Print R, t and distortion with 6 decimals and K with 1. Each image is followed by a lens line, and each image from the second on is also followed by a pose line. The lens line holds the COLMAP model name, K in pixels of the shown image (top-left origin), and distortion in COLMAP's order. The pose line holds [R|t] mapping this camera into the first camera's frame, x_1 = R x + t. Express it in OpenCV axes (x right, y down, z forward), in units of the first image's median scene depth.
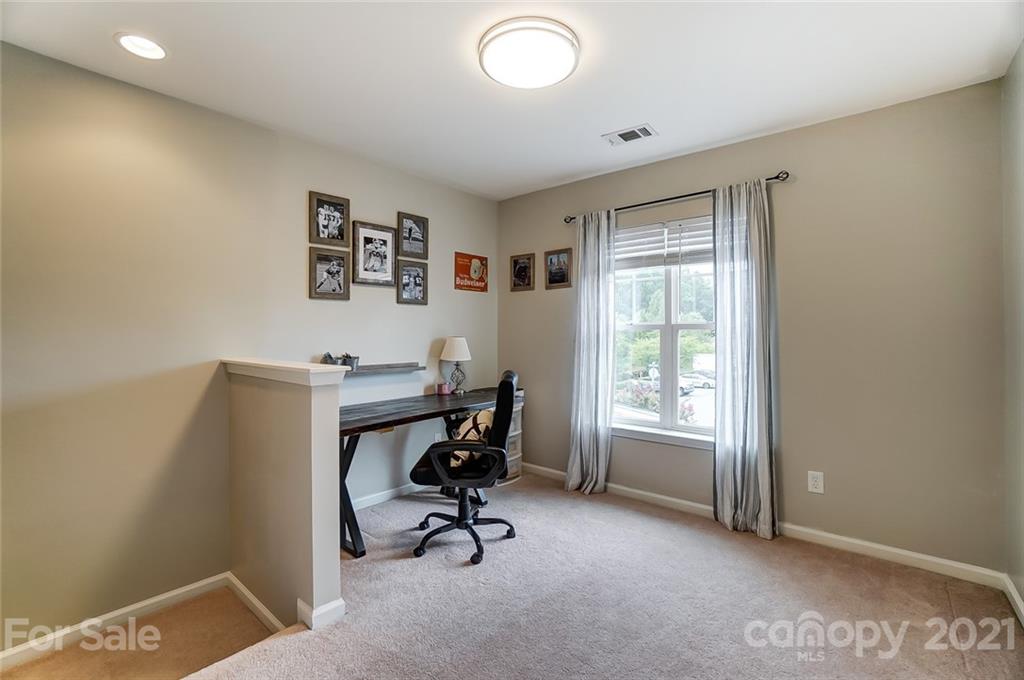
lens RADIAL K [[447.6, 0, 507.2], [0, 447.6, 337.9], [0, 0, 1]] dist [-0.066642, 0.022382]
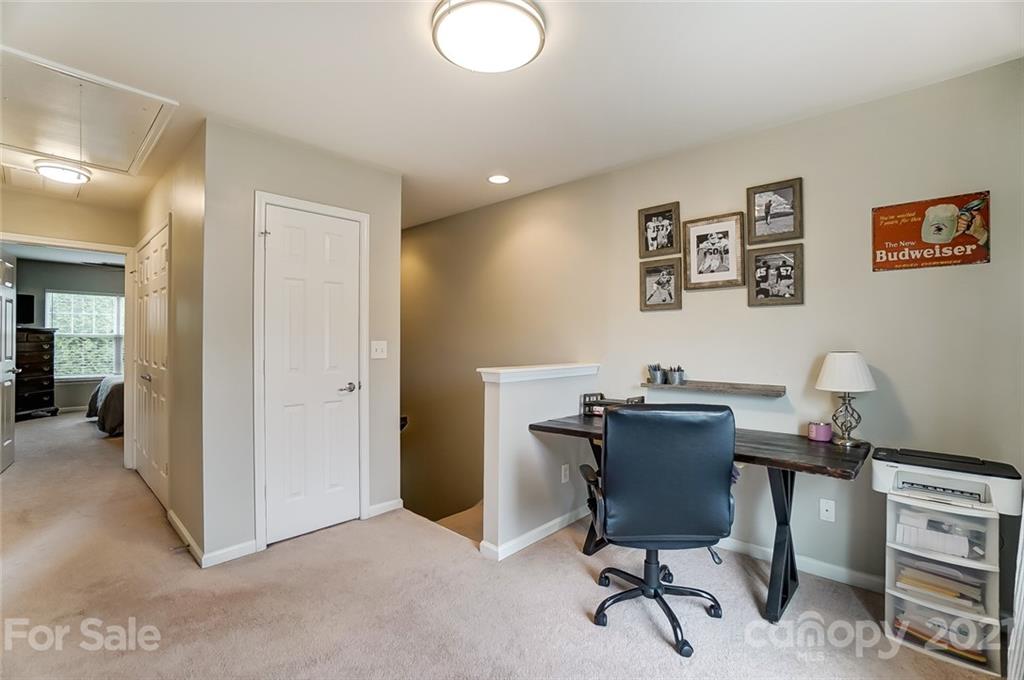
lens RADIAL K [[447.6, 0, 507.2], [0, 447.6, 337.9], [0, 0, 1]] dist [-0.066642, 0.022382]
pose [[-0.022244, -0.000269, -0.999753, 0.564855], [-0.005918, 0.999982, -0.000138, -0.021505], [0.999735, 0.005913, -0.022245, 0.636970]]
